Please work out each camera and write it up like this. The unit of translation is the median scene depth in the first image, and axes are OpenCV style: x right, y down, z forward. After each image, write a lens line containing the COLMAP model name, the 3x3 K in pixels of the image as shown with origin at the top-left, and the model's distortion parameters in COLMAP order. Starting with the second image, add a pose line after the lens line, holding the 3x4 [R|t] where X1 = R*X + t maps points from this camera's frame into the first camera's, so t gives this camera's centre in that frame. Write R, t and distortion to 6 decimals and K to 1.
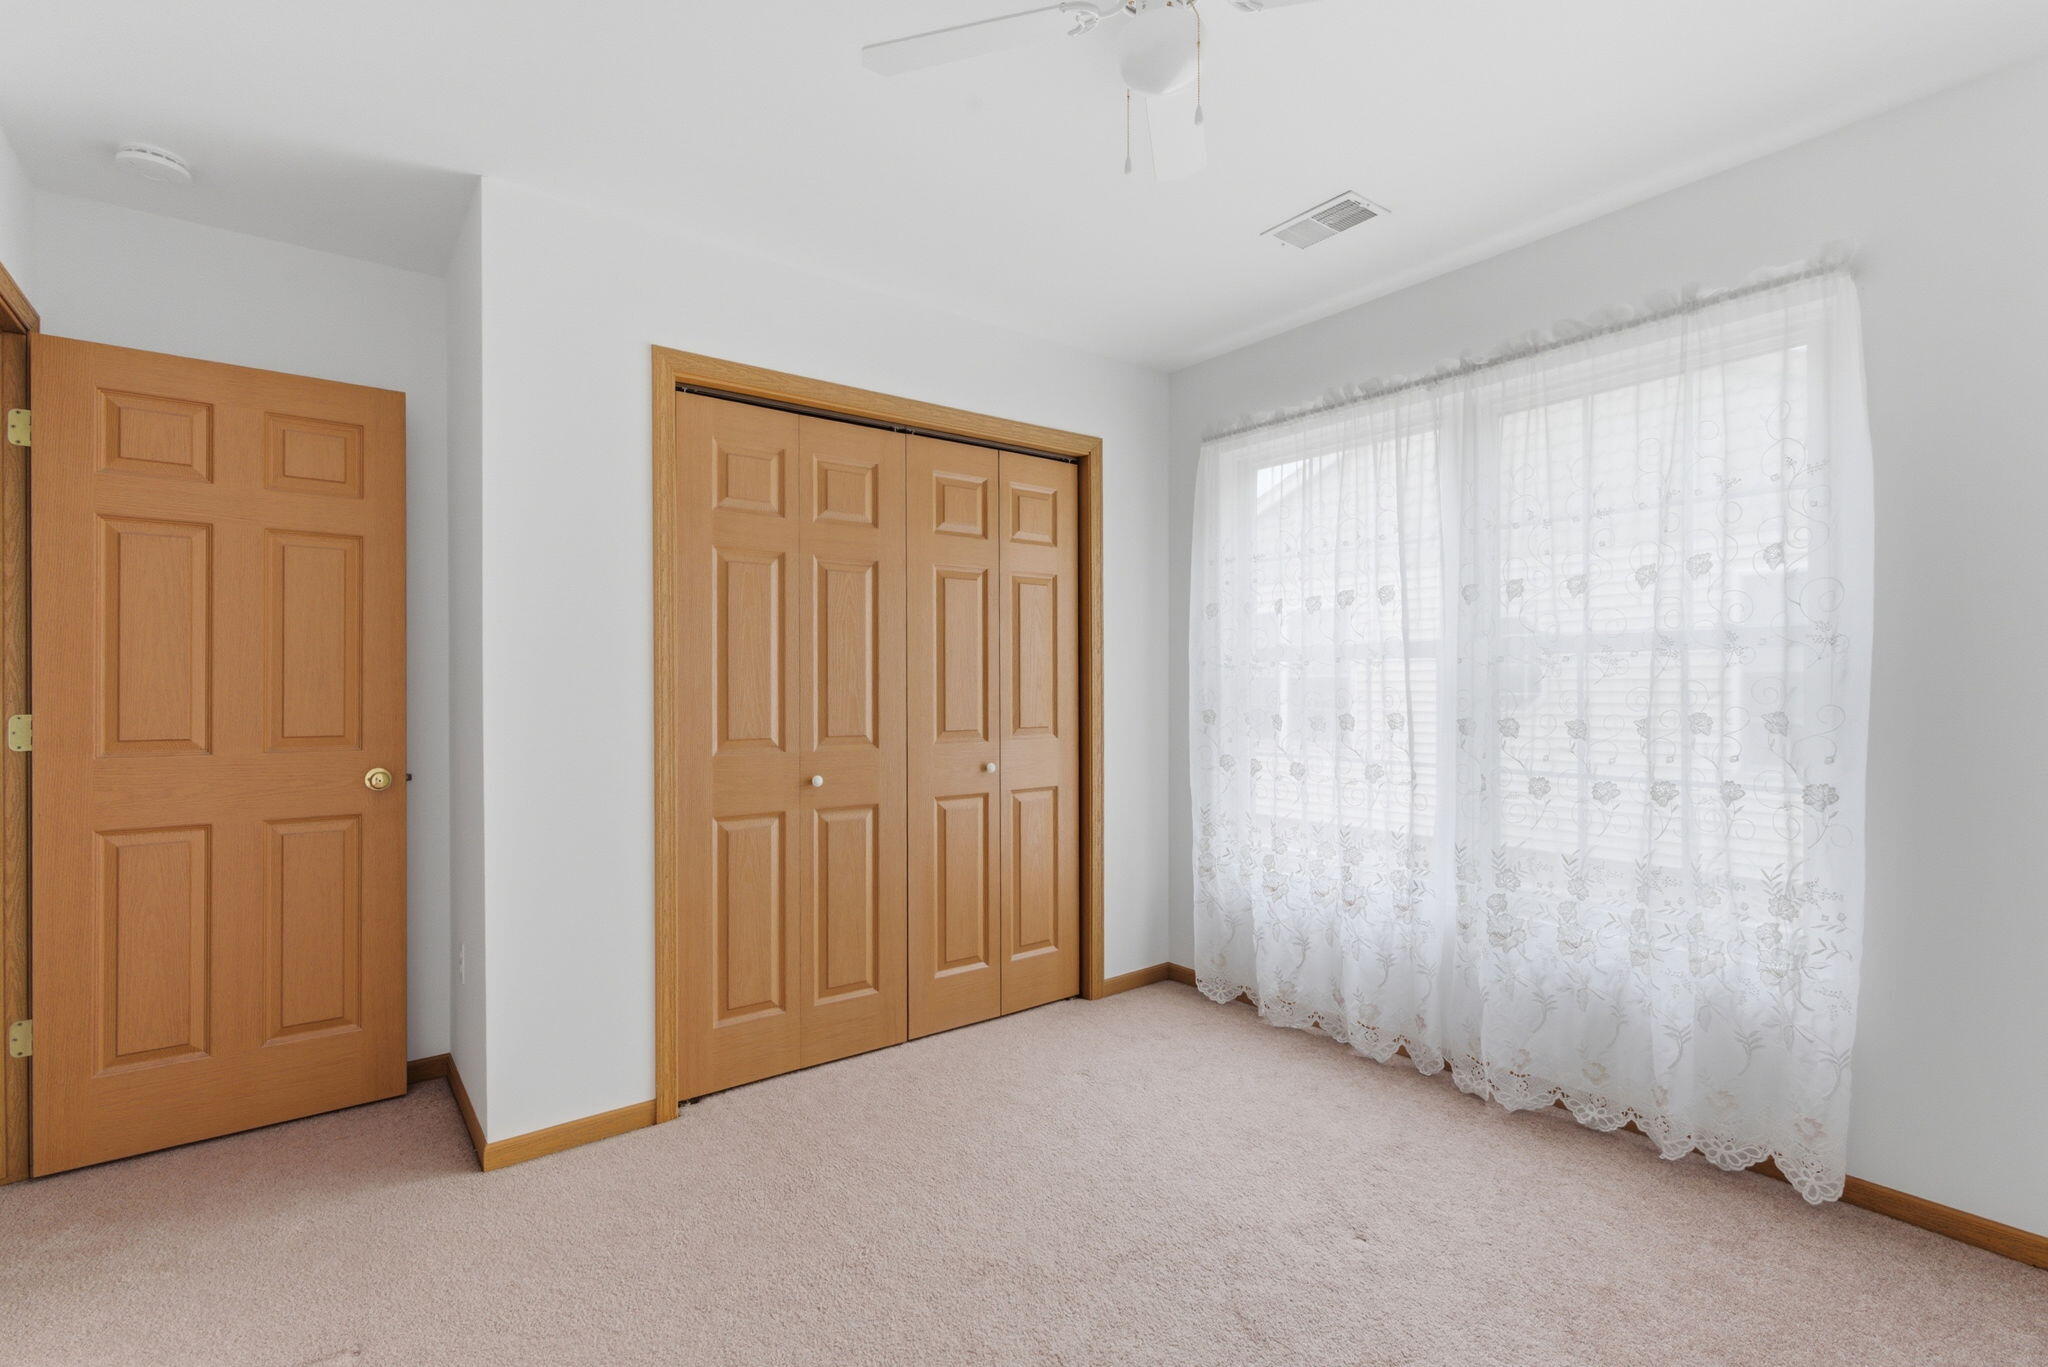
lens RADIAL K [[932.8, 0, 1029.0], [0, 932.8, 692.5], [0, 0, 1]] dist [0.000419, -0.000405]
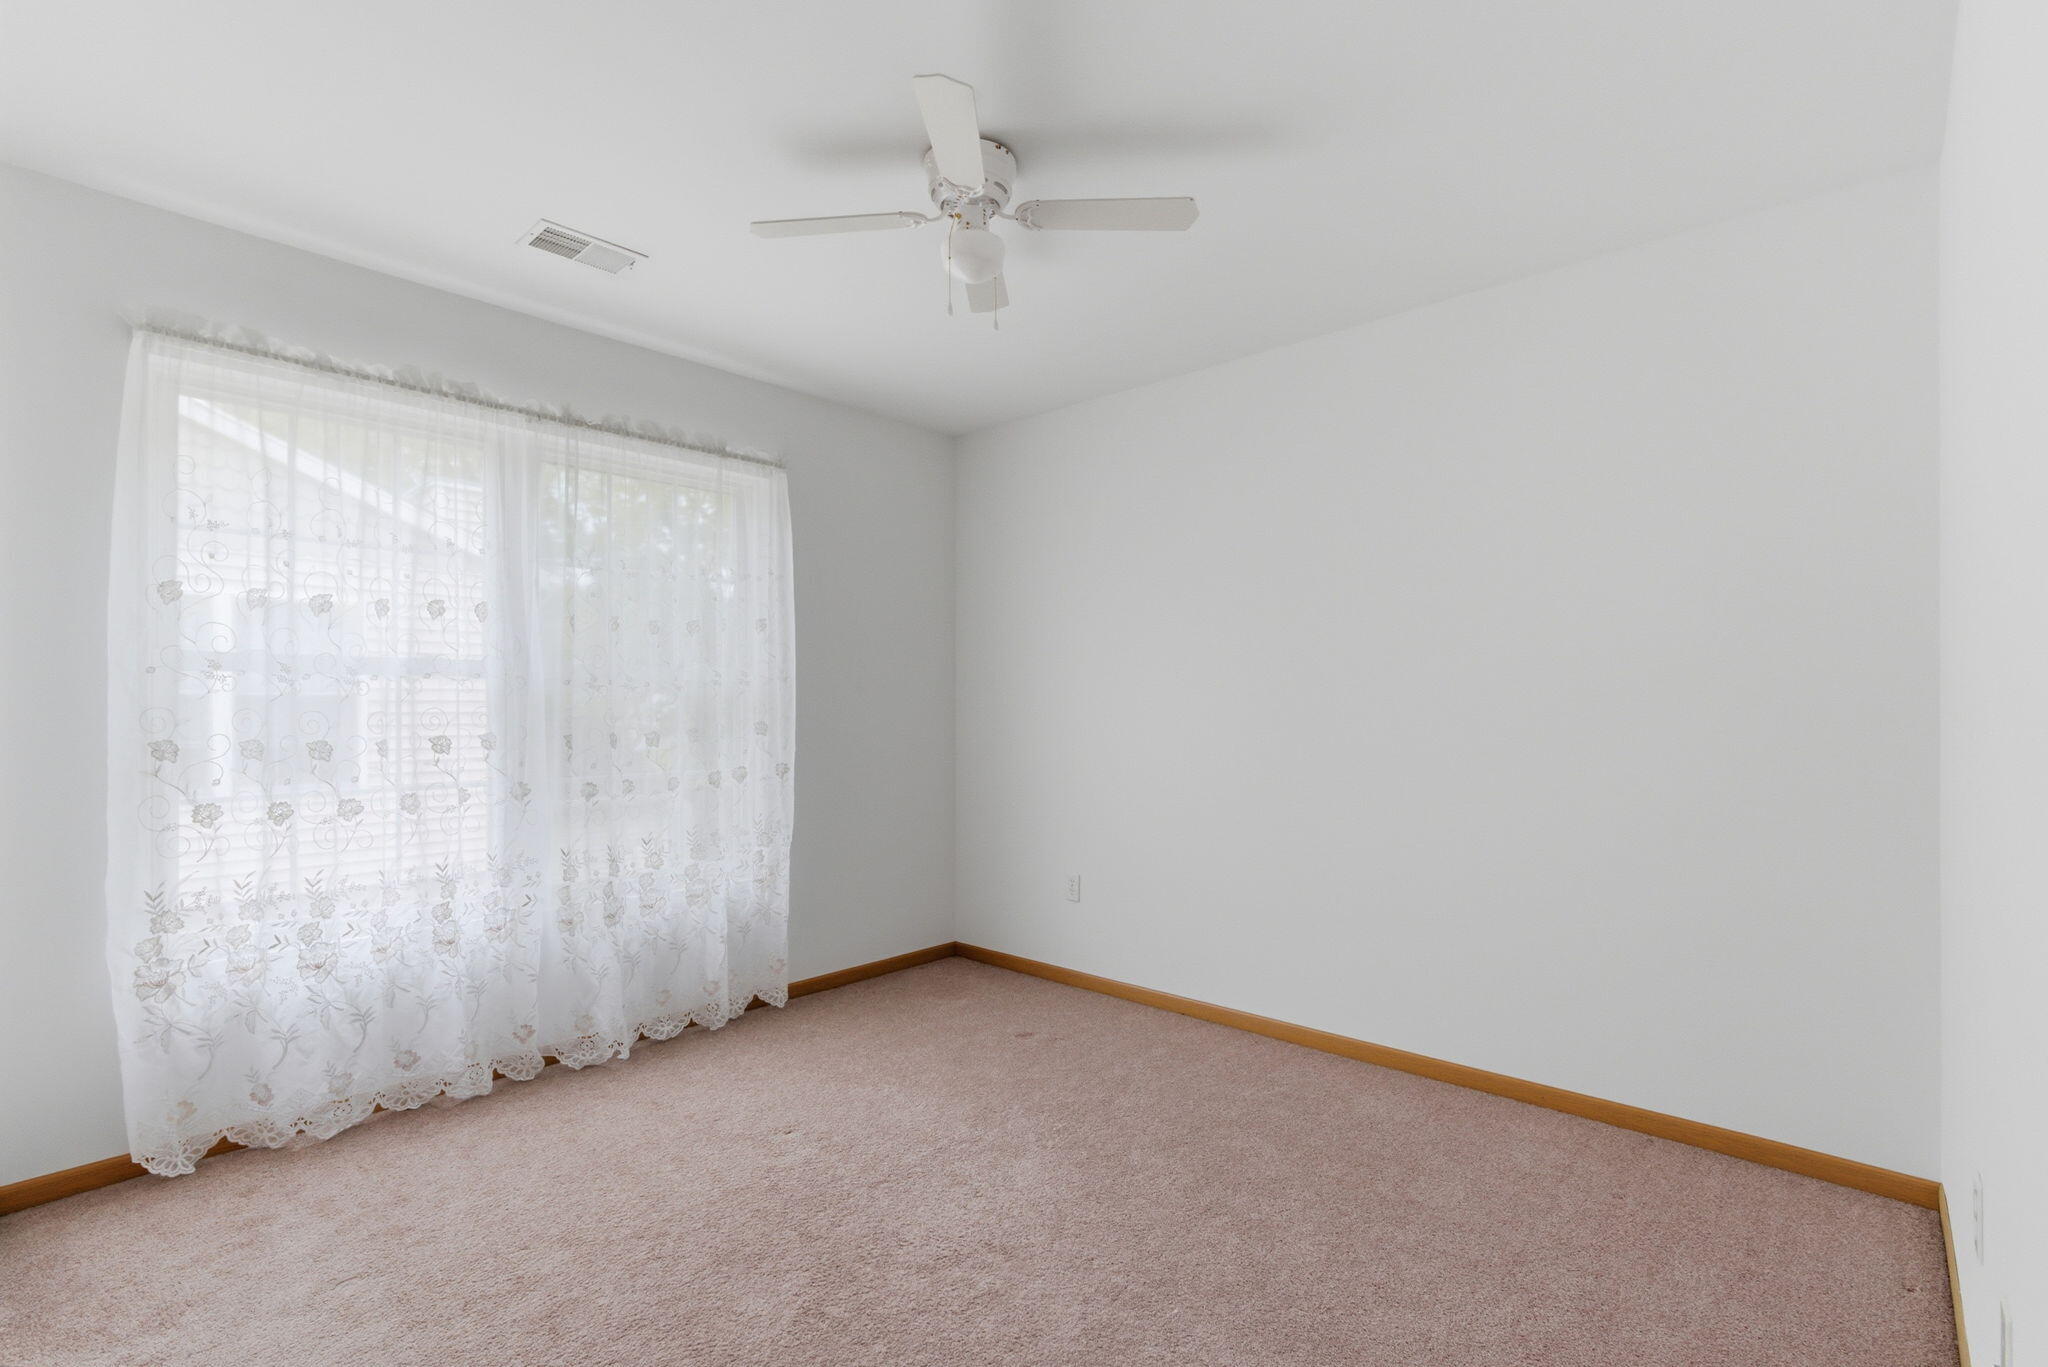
lens RADIAL K [[932.8, 0, 1029.9], [0, 932.8, 668.9], [0, 0, 1]] dist [0.000419, -0.000405]
pose [[-0.169020, 0.030822, 0.985131, -0.682404], [-0.003012, 0.999490, -0.031788, -0.015142], [-0.985608, -0.008340, -0.168841, 0.613910]]
